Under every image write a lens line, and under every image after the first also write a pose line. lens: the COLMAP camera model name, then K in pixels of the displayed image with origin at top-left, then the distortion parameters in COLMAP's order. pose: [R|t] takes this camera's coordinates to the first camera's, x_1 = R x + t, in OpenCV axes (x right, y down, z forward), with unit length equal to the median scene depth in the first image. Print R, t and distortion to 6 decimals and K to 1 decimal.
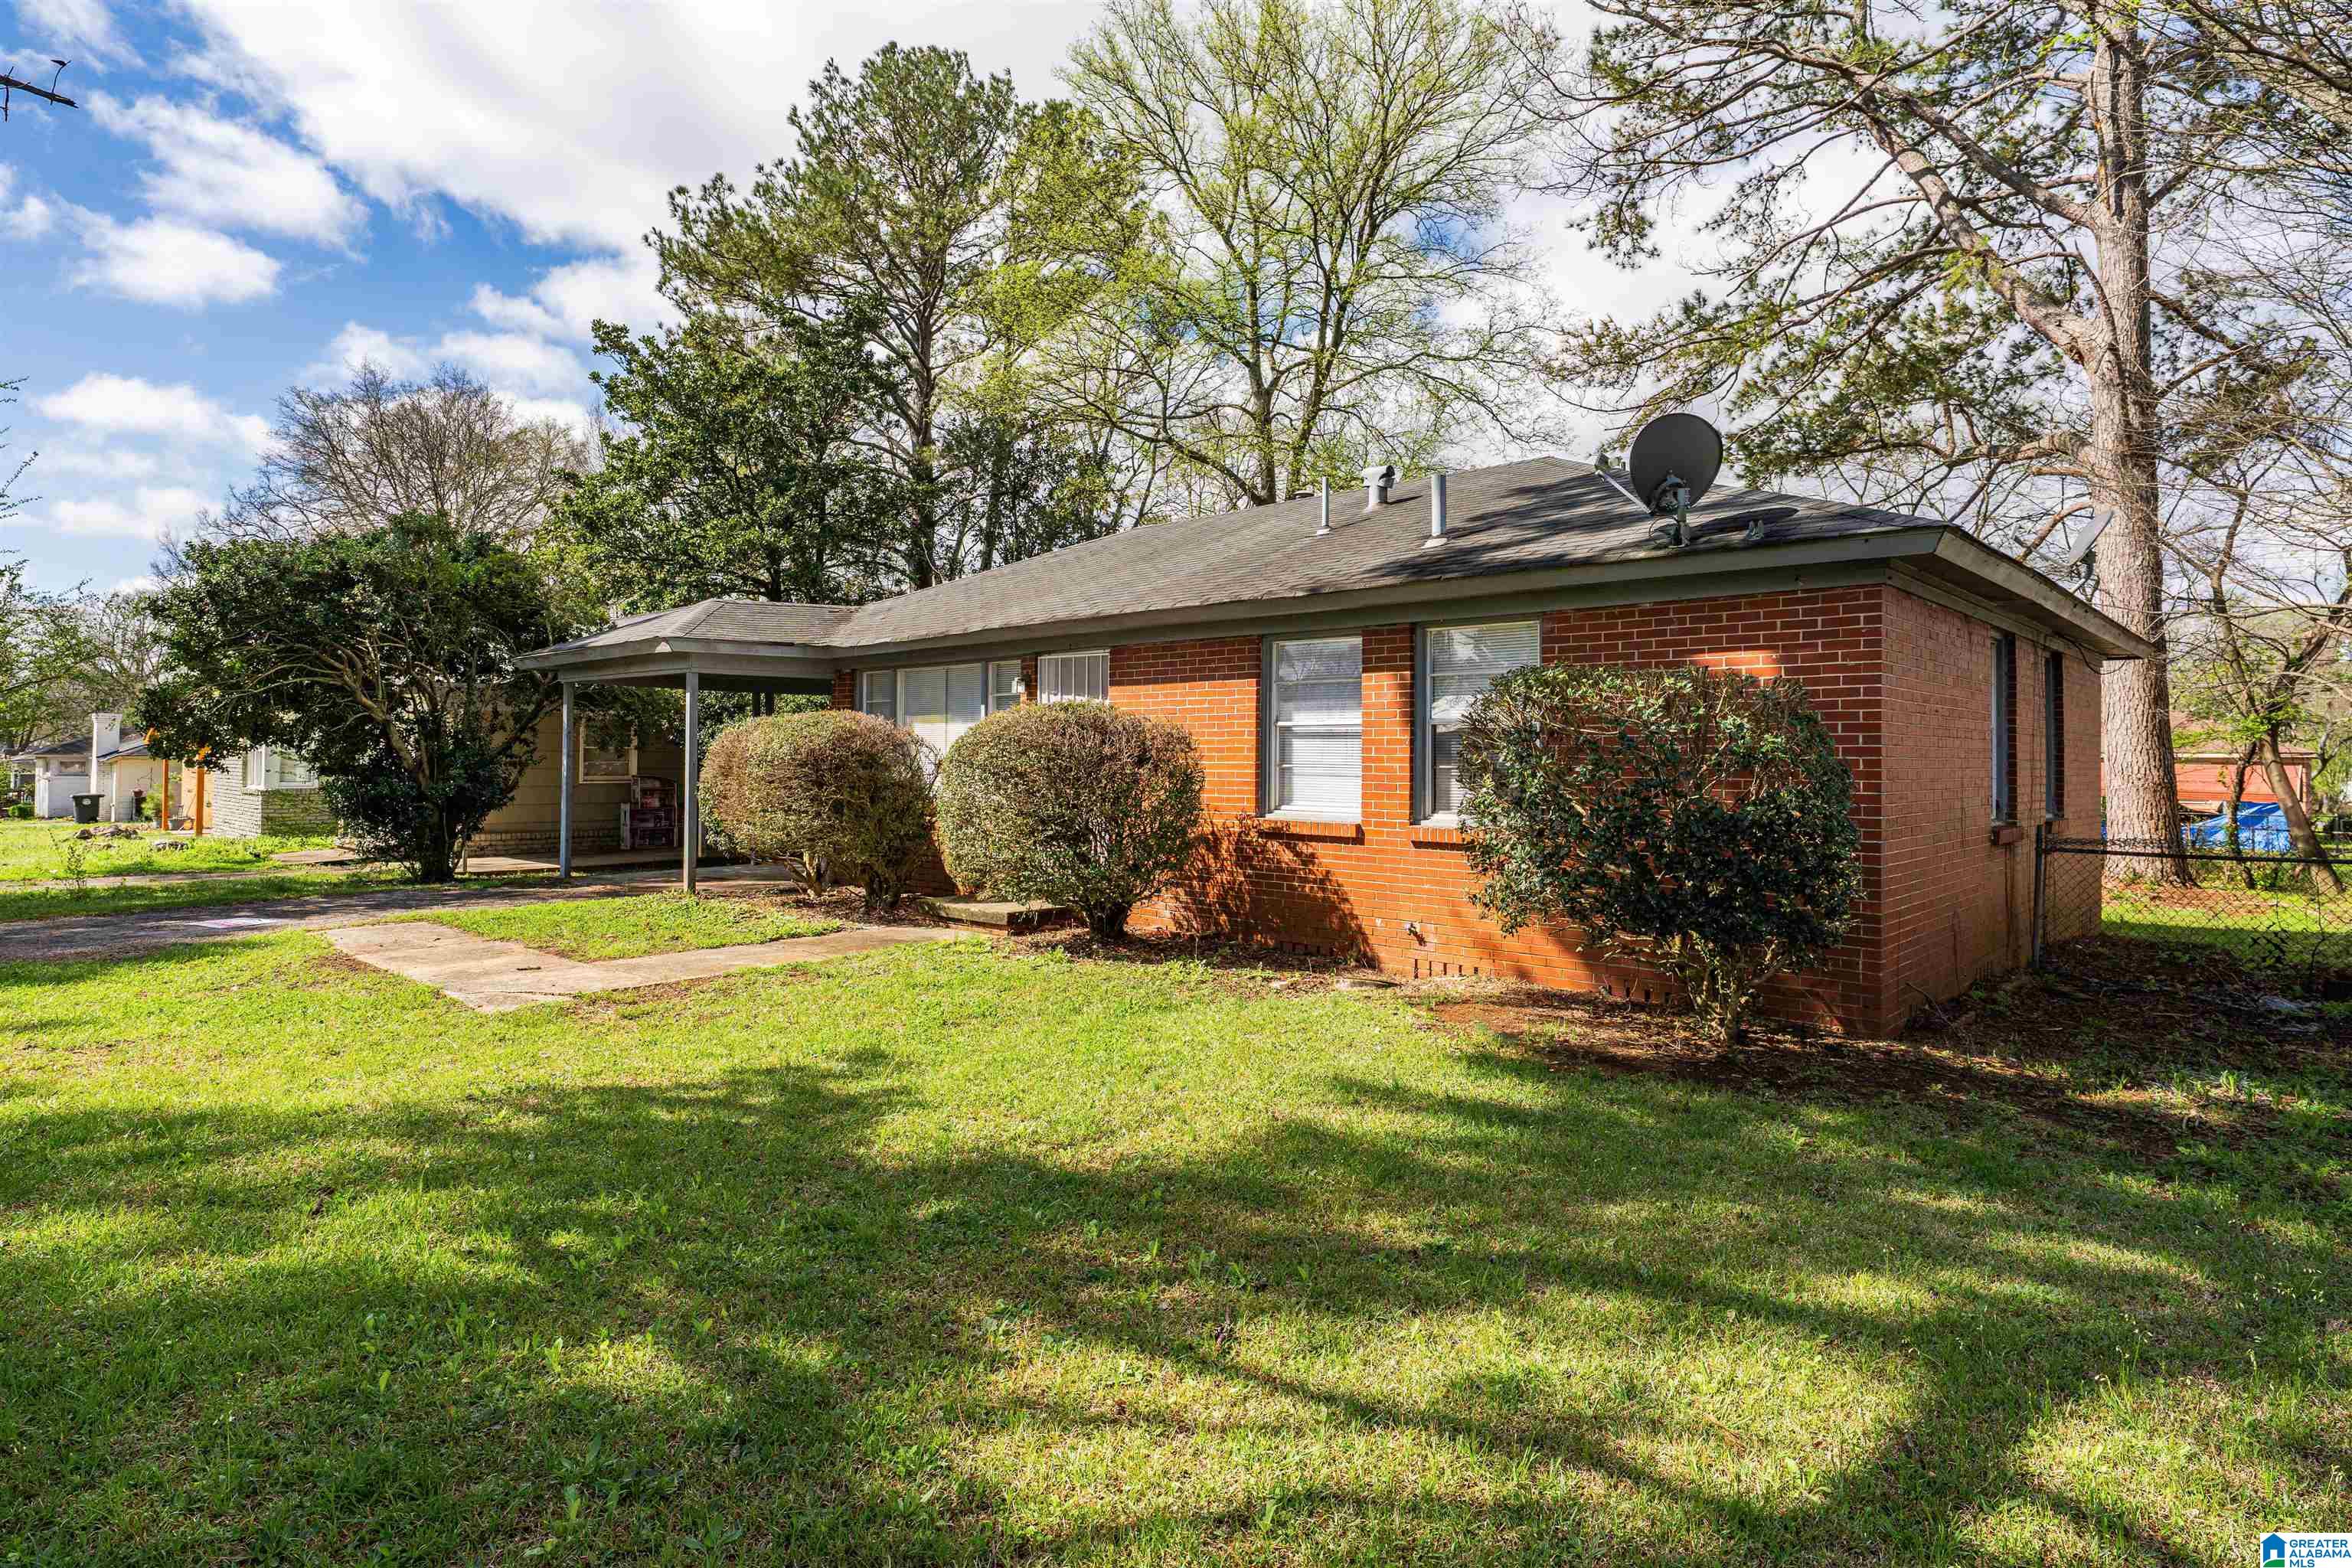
lens RADIAL K [[1291.2, 0, 1176.0], [0, 1291.2, 784.0], [0, 0, 1]] dist [-0.002040, -0.000945]
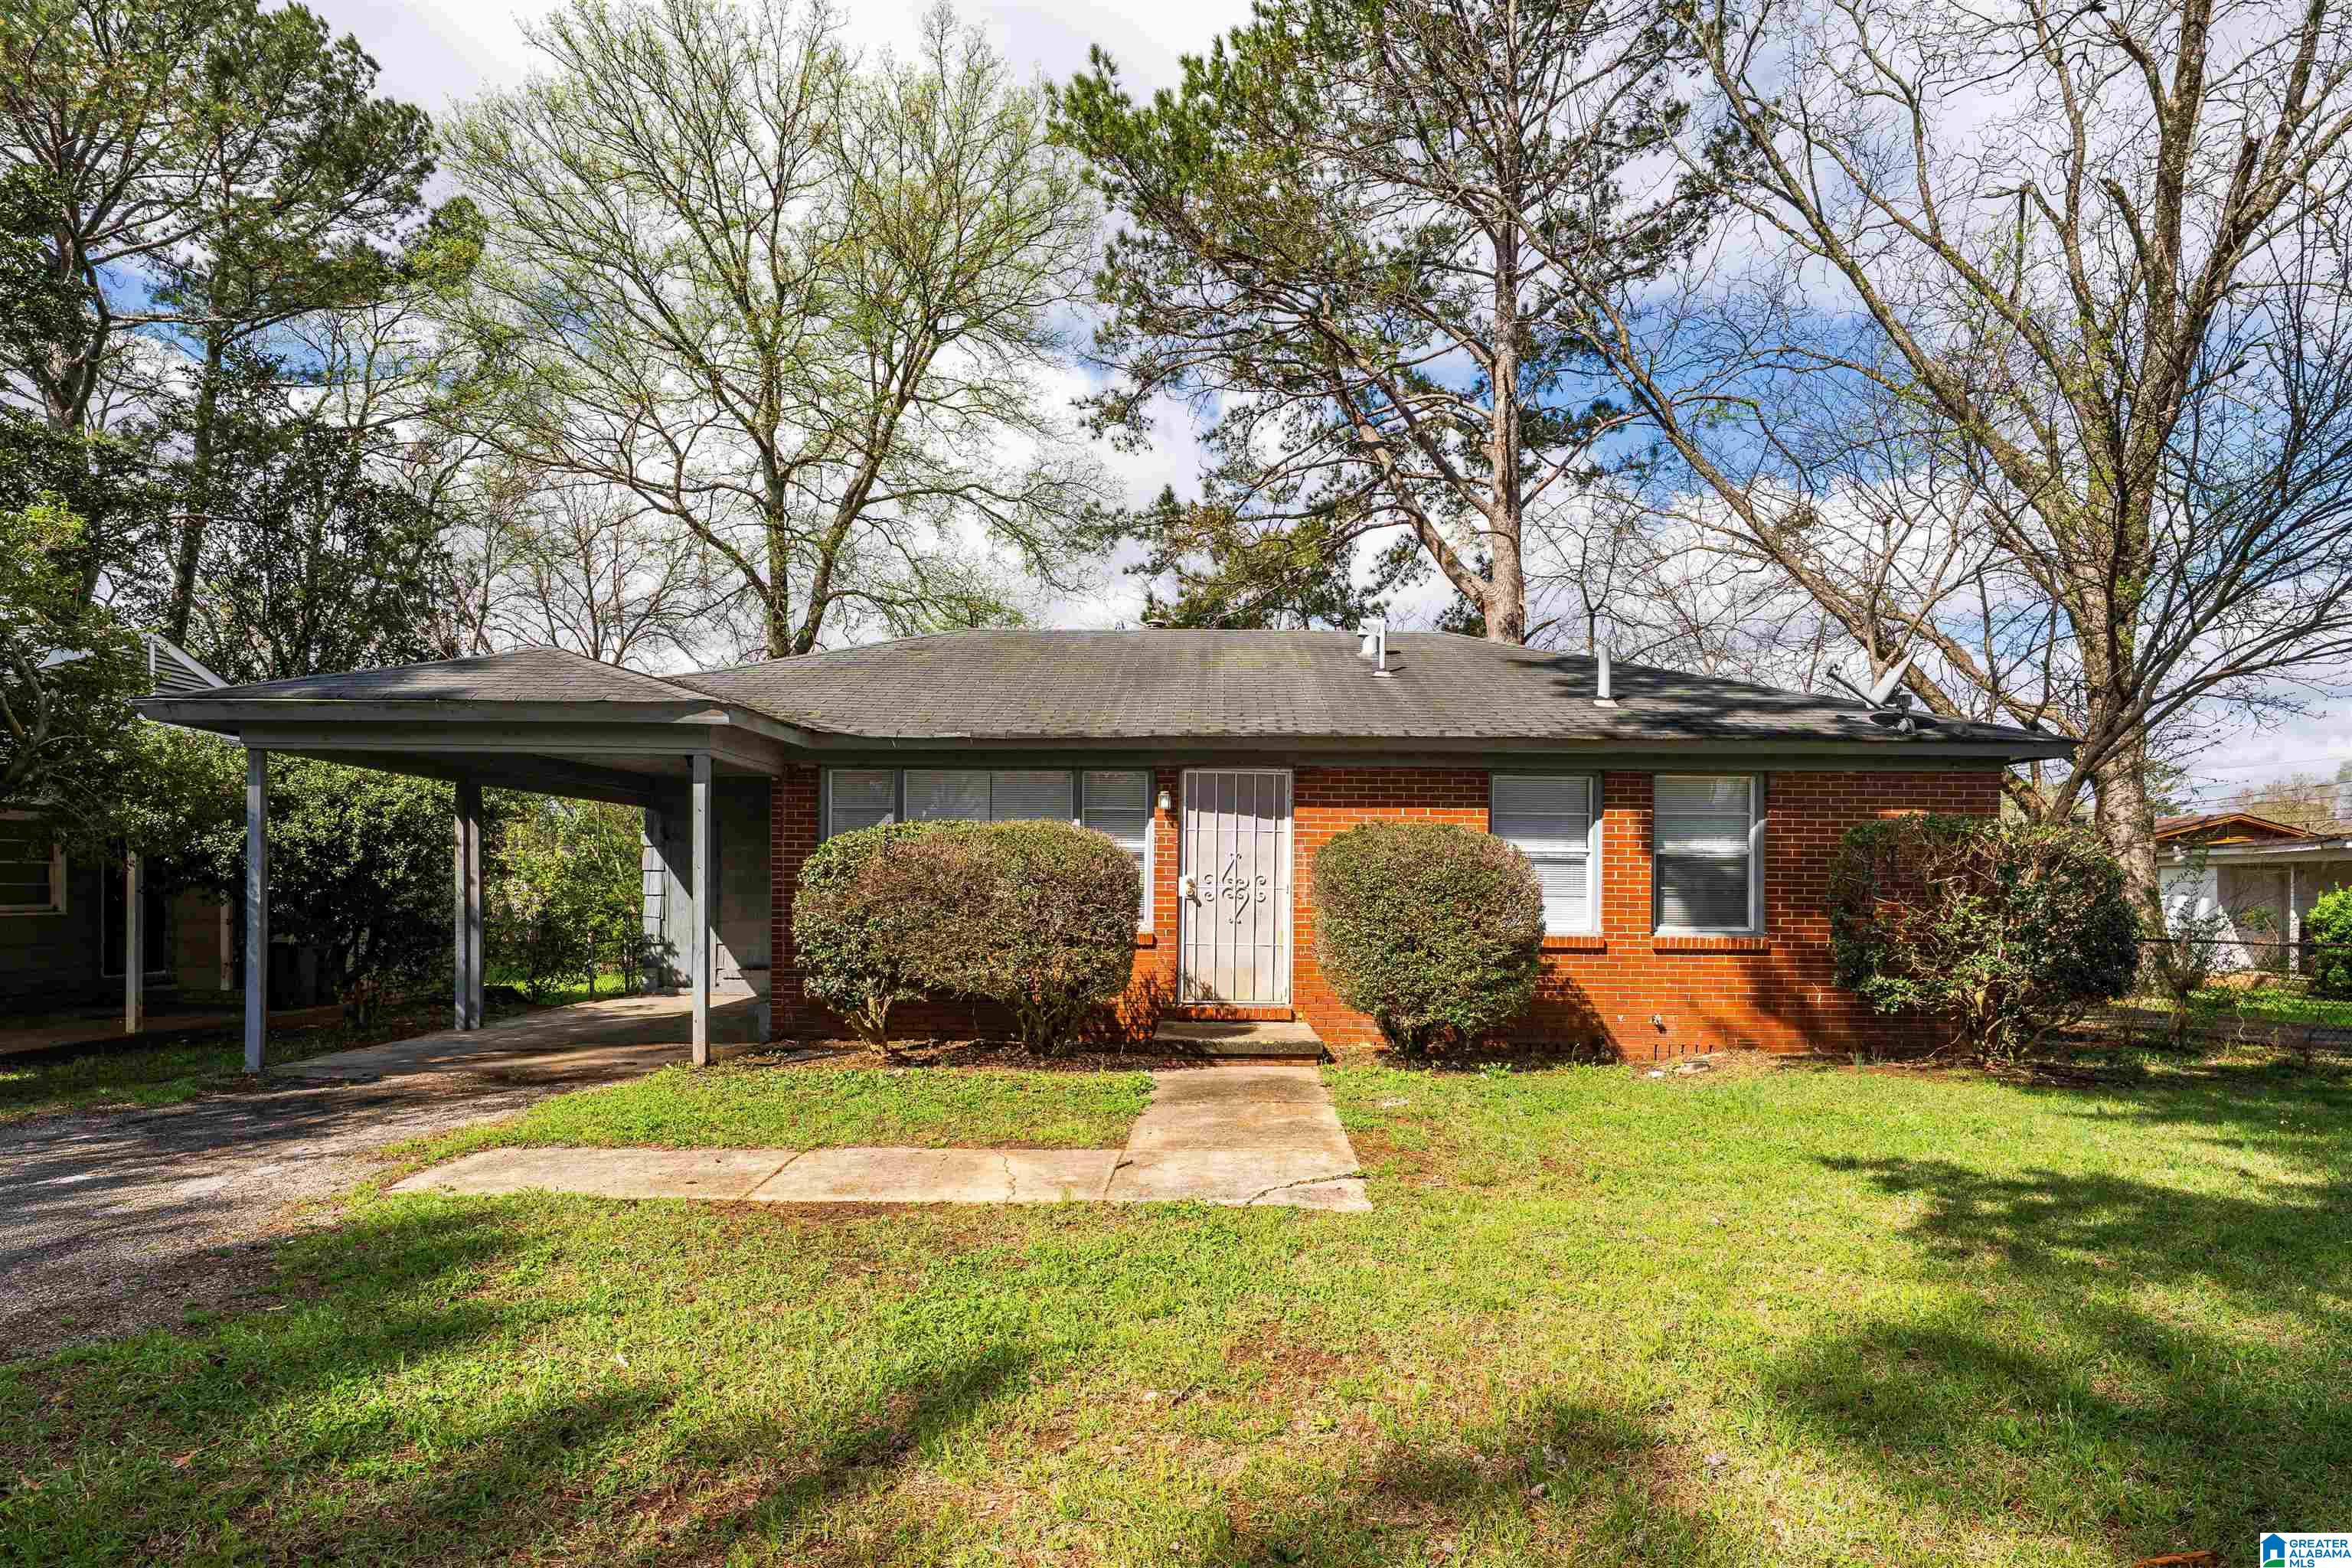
lens RADIAL K [[1178.4, 0, 1174.3], [0, 1178.4, 894.3], [0, 0, 1]] dist [0.021137, -0.000046]
pose [[0.739732, -0.007563, 0.672859, -0.836159], [0.006244, 0.999971, 0.004375, -0.013946], [-0.672872, 0.000965, 0.739758, 0.448439]]
